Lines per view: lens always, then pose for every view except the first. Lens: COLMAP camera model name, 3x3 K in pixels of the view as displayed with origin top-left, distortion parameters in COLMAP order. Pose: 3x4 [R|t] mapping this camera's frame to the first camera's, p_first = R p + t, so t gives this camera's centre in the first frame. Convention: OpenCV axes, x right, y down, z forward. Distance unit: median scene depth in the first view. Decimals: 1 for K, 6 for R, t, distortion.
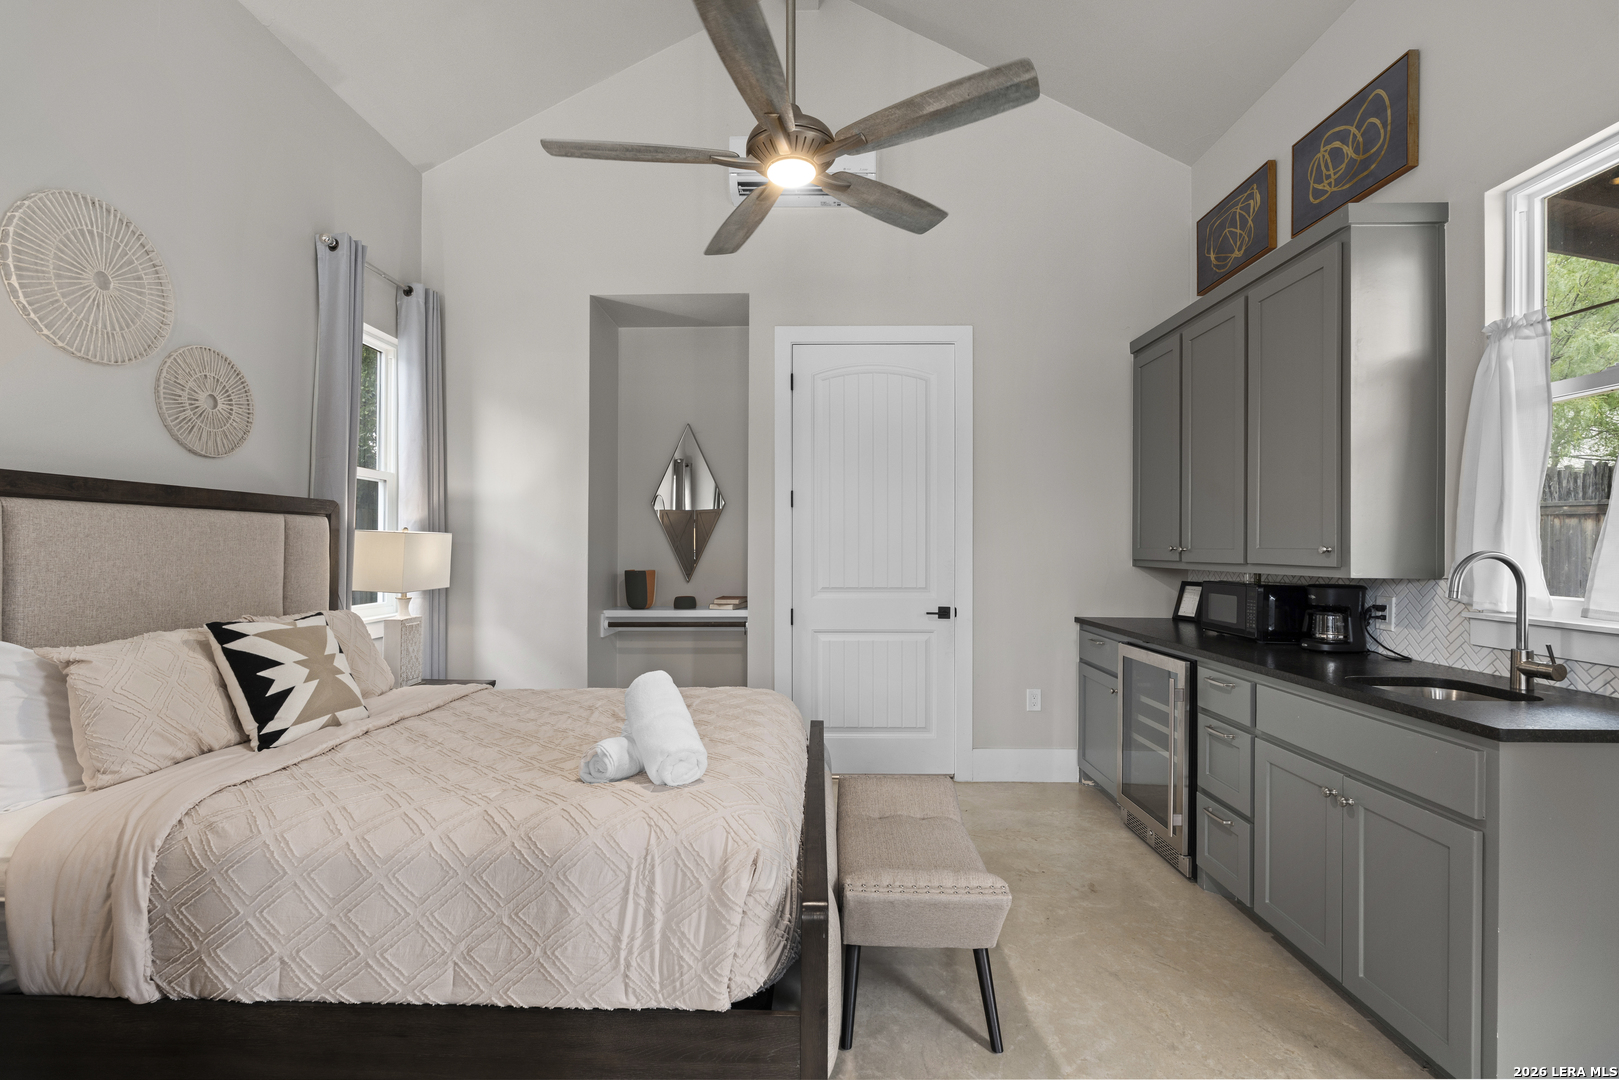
lens RADIAL K [[708.4, 0, 814.7], [0, 708.4, 548.0], [0, 0, 1]] dist [-0.004670, 0.001250]
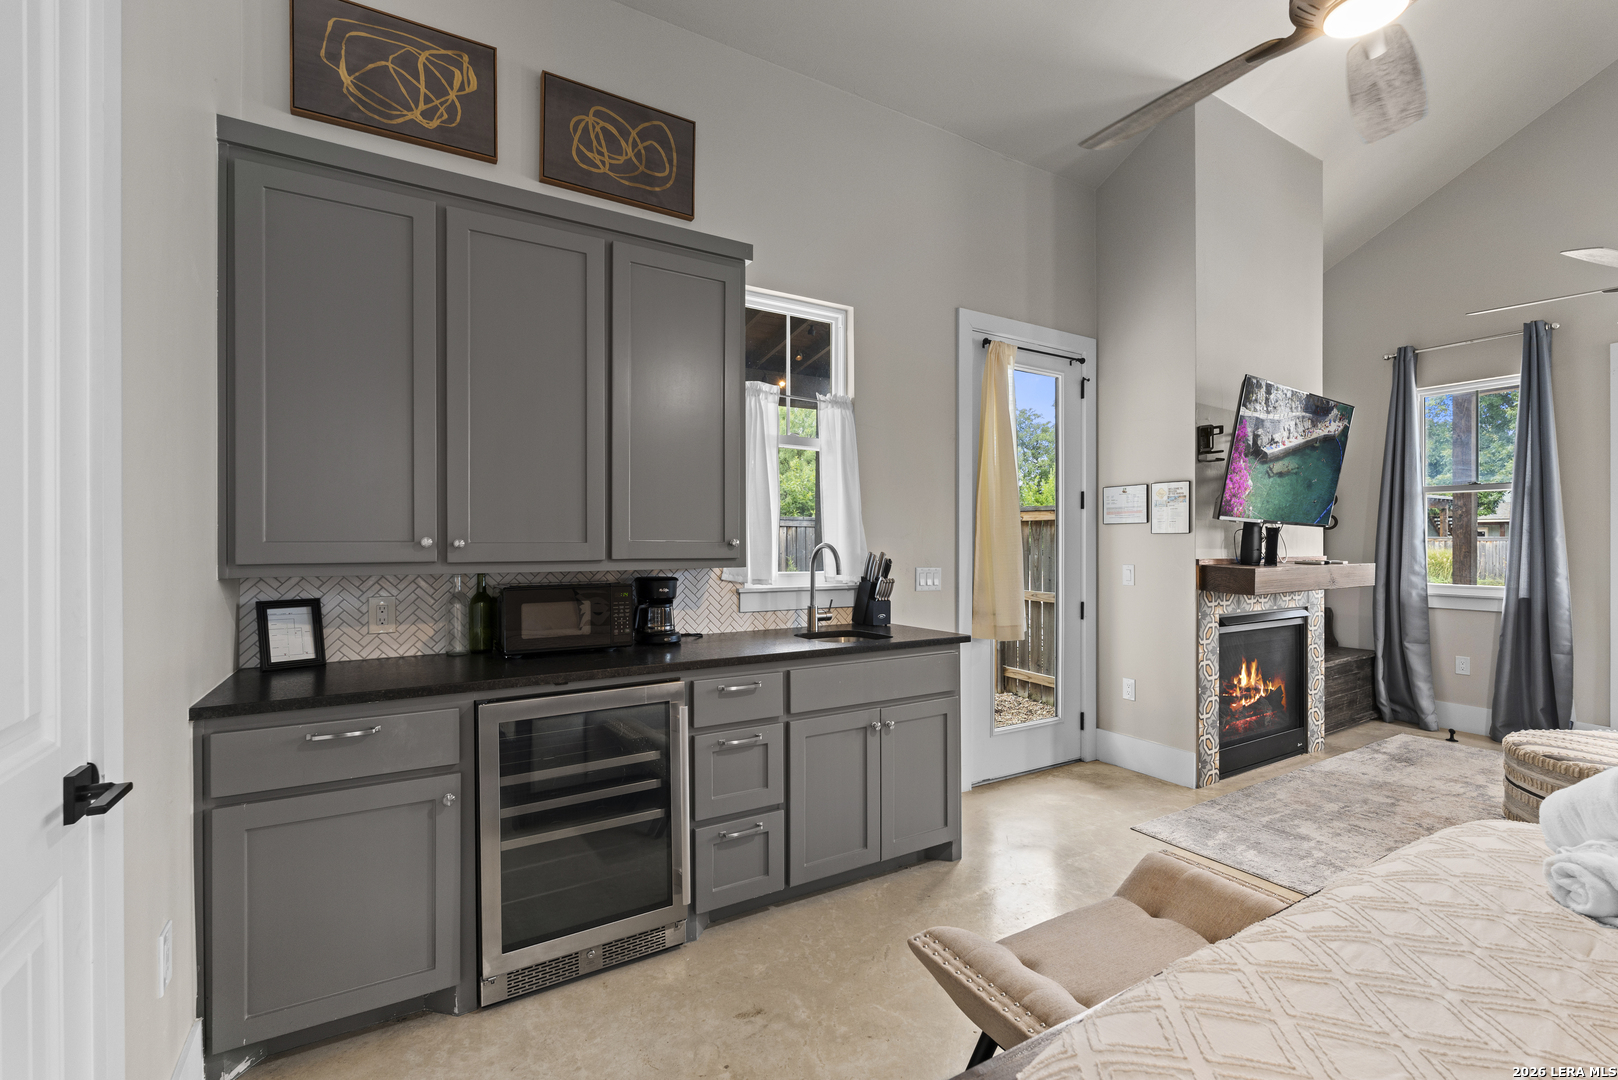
lens RADIAL K [[707.9, 0, 810.5], [0, 707.9, 541.3], [0, 0, 1]] dist [-0.004670, 0.001250]
pose [[-0.513362, -0.002787, 0.858168, -0.240525], [-0.002153, 0.999996, 0.001960, -0.002131], [-0.858170, -0.000841, -0.513366, 1.241000]]
